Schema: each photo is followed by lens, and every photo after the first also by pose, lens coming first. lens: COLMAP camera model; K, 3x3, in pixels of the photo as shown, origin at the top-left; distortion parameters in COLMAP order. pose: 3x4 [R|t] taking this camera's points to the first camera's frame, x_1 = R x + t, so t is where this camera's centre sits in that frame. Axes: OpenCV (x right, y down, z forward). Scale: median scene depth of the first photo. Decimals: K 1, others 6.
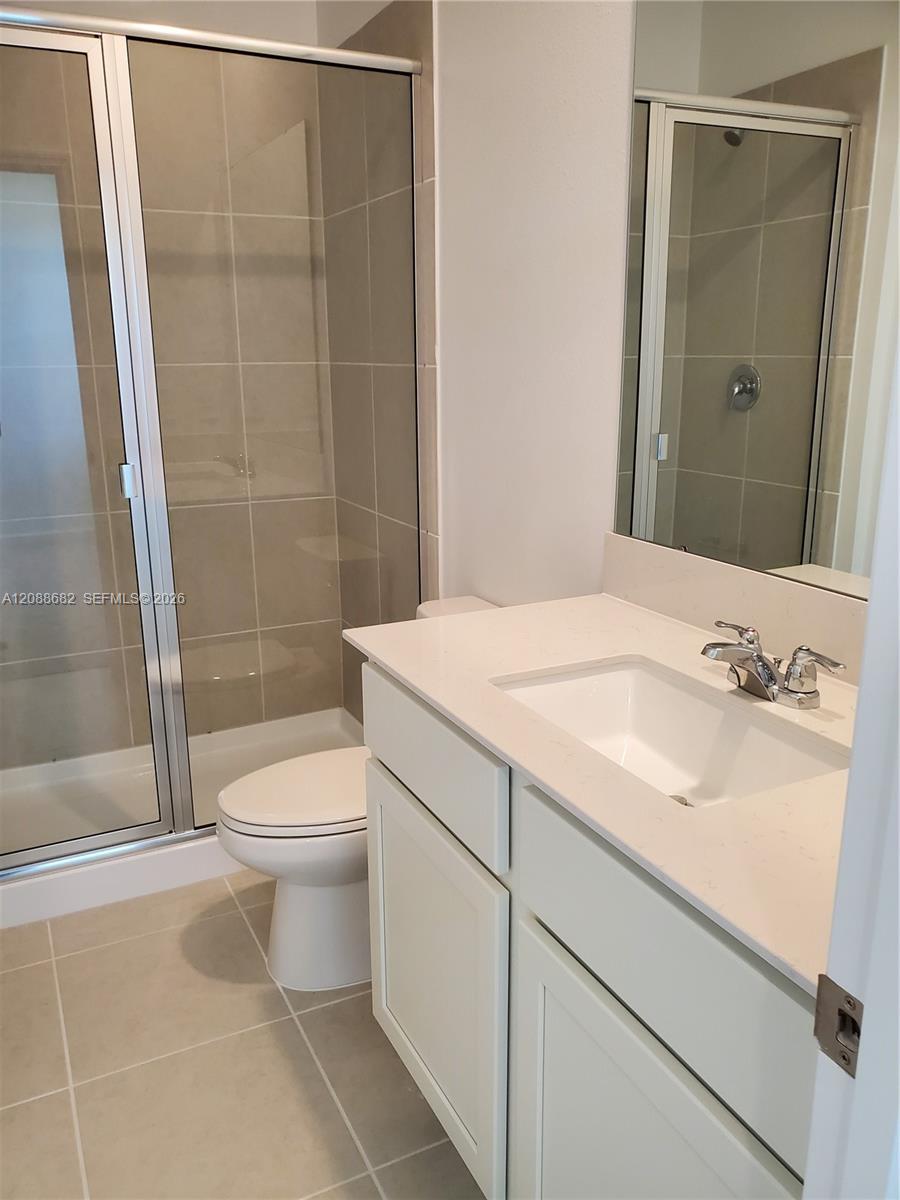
lens RADIAL K [[929.3, 0, 450.5], [0, 929.3, 631.1], [0, 0, 1]] dist [0.060657, -0.124959]
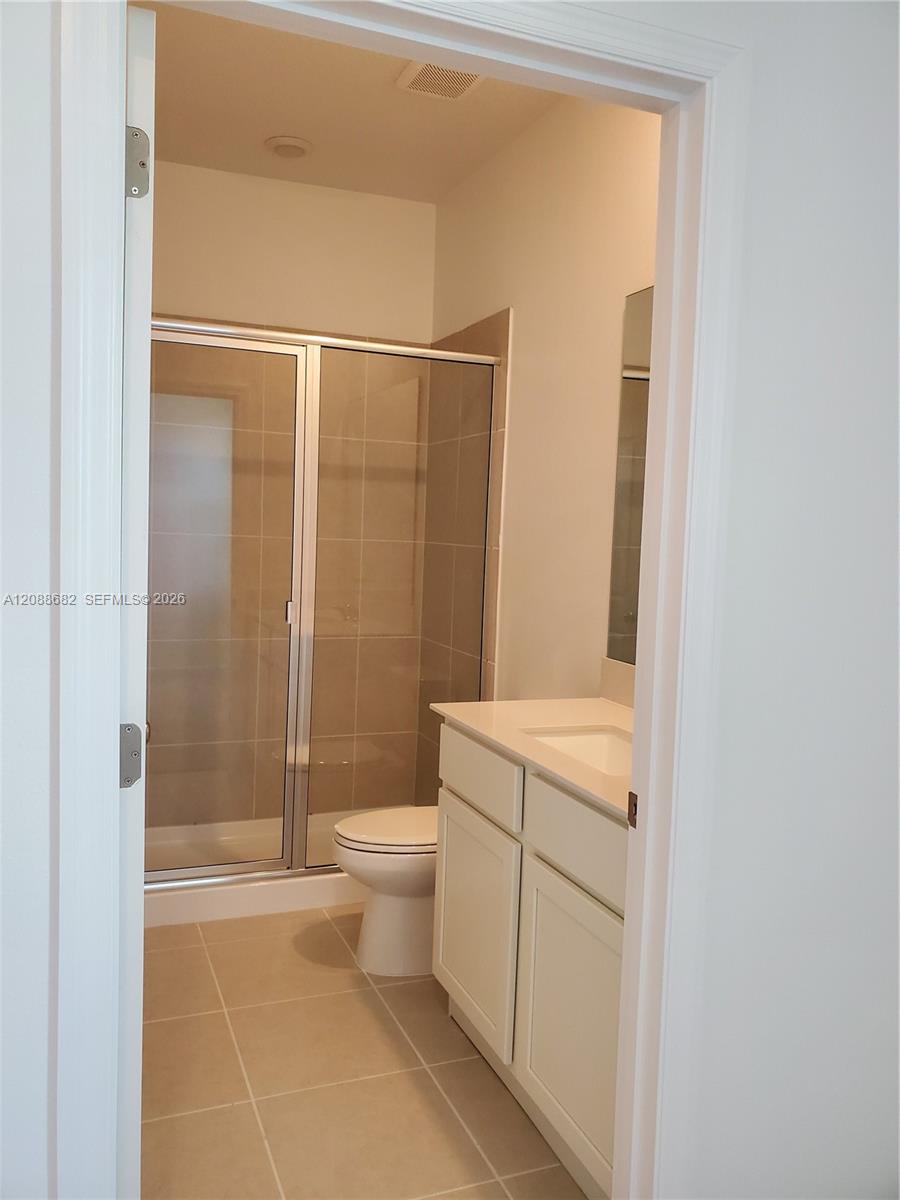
lens RADIAL K [[916.7, 0, 450.0], [0, 916.7, 600.0], [0, 0, 1]] dist [0.203615, -0.000279]
pose [[0.996070, 0.048283, -0.074245, 0.019863], [-0.062833, 0.976062, -0.208219, 0.109969], [0.062415, 0.212066, 0.975260, -0.430231]]
